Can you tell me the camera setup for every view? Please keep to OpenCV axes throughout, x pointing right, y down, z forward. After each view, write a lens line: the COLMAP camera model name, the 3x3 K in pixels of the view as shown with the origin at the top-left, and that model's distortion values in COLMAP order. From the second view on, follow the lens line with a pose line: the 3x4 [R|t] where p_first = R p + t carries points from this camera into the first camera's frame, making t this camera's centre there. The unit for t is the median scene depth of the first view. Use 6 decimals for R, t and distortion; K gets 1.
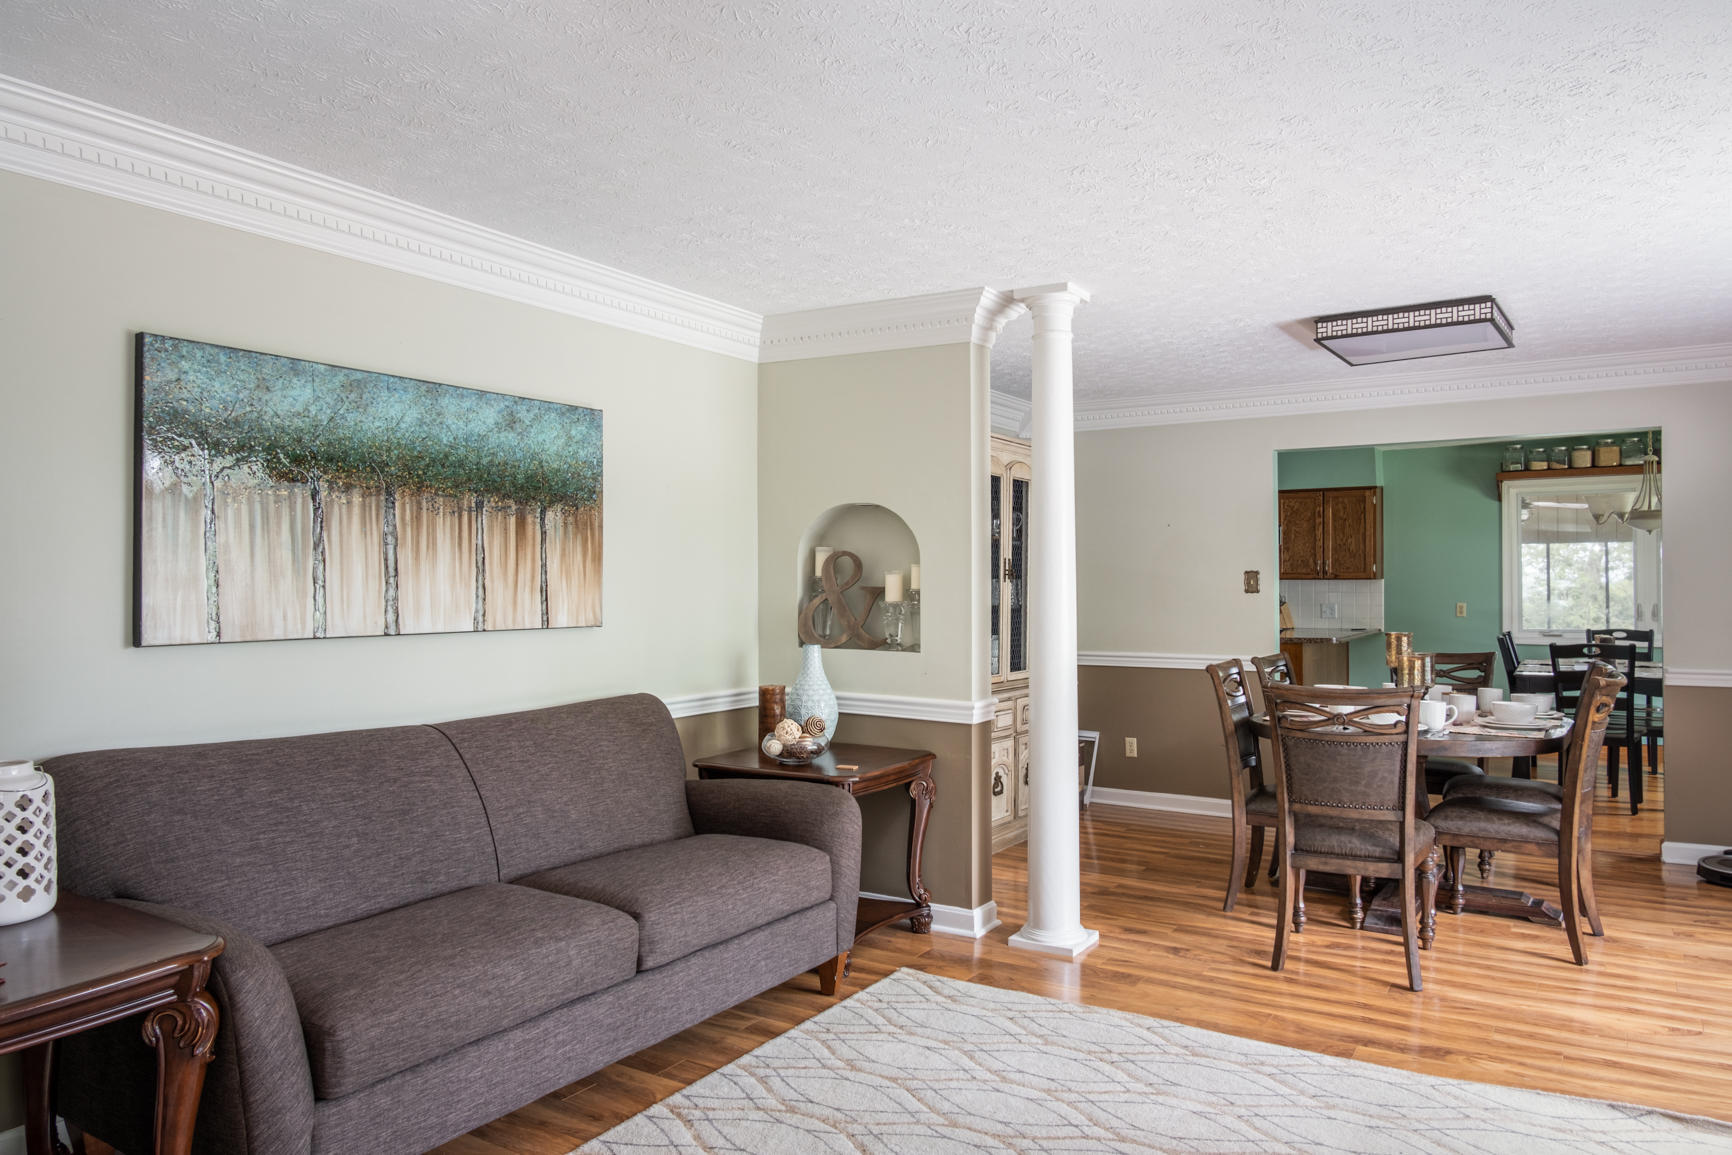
lens RADIAL K [[1174.7, 0, 871.7], [0, 1174.7, 562.6], [0, 0, 1]] dist [0.005801, -0.005017]
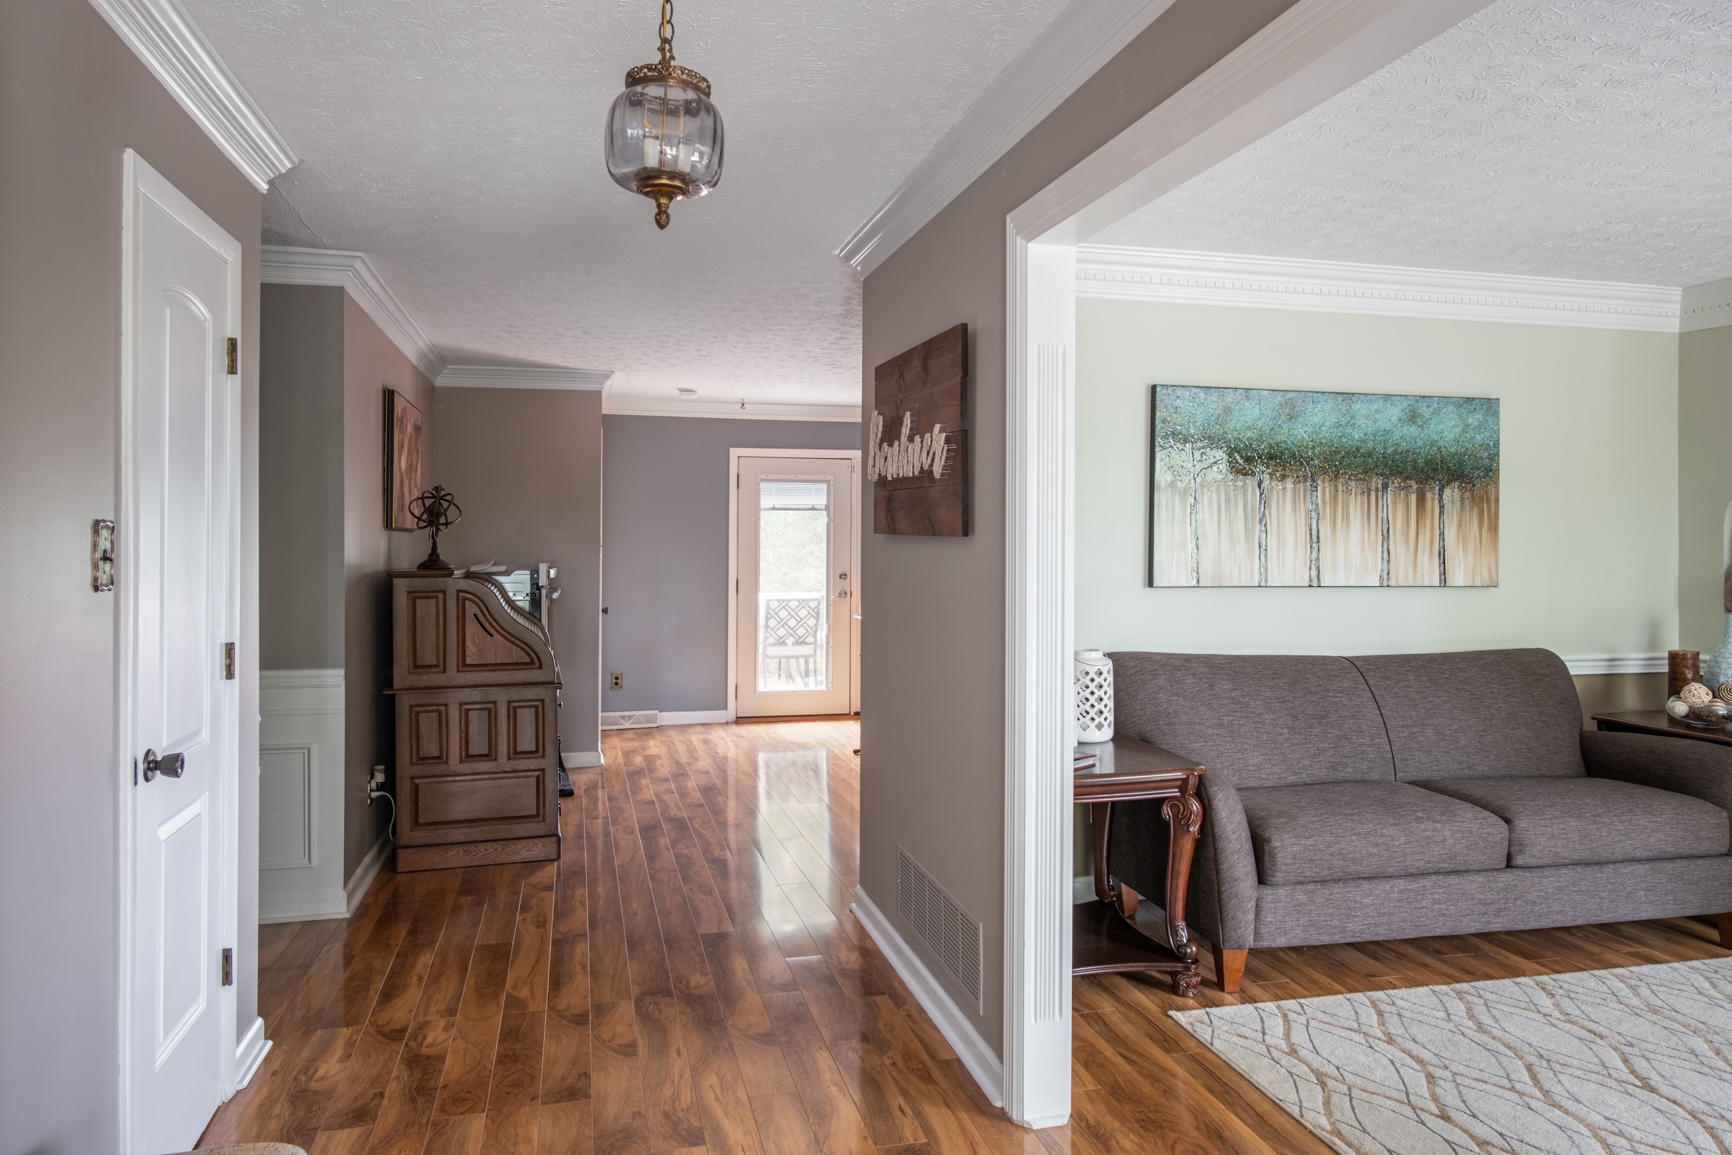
lens RADIAL K [[1174.7, 0, 871.7], [0, 1174.7, 562.6], [0, 0, 1]] dist [0.005801, -0.005017]
pose [[0.724023, 0.018538, -0.689527, 0.153718], [0.003535, 0.999526, 0.030584, -0.008386], [0.689767, -0.024581, 0.723614, -0.324742]]
